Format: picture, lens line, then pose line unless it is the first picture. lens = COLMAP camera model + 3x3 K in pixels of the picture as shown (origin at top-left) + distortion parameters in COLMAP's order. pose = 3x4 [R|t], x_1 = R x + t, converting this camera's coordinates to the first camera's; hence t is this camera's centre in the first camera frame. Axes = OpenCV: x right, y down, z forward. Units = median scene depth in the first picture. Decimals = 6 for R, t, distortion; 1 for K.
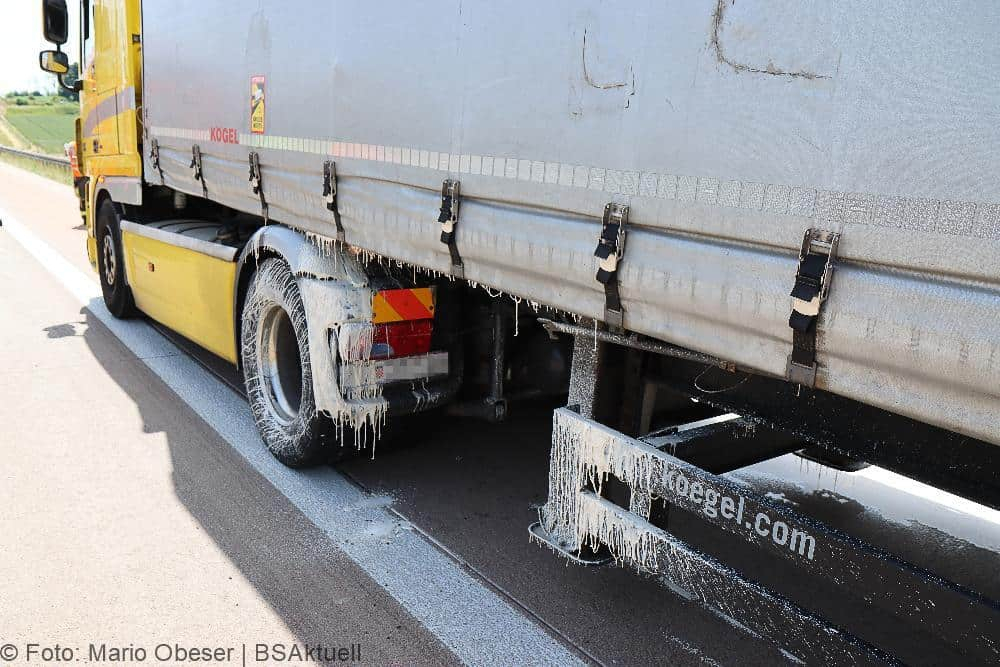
lens RADIAL K [[800.9, 0, 476.3], [0, 800.9, 335.1], [0, 0, 1]] dist [-0.071075, 0.058528]
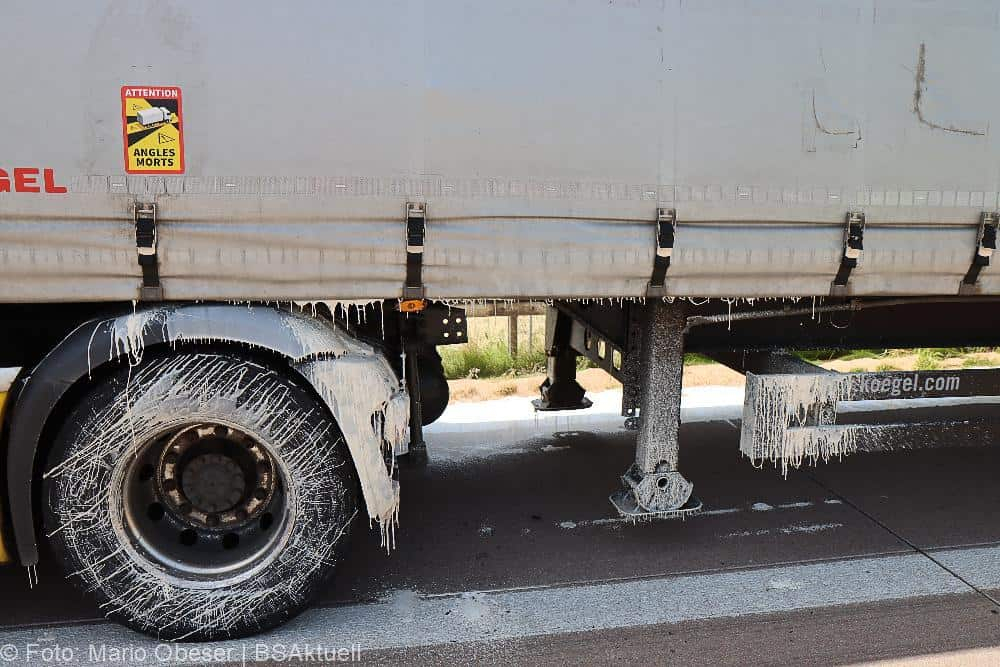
lens RADIAL K [[800.9, 0, 476.3], [0, 800.9, 335.1], [0, 0, 1]] dist [-0.071075, 0.058528]
pose [[0.457729, -0.203801, 0.865419, -1.210112], [0.229355, 0.967495, 0.106531, -0.215120], [-0.859000, 0.149726, 0.489593, 0.757731]]
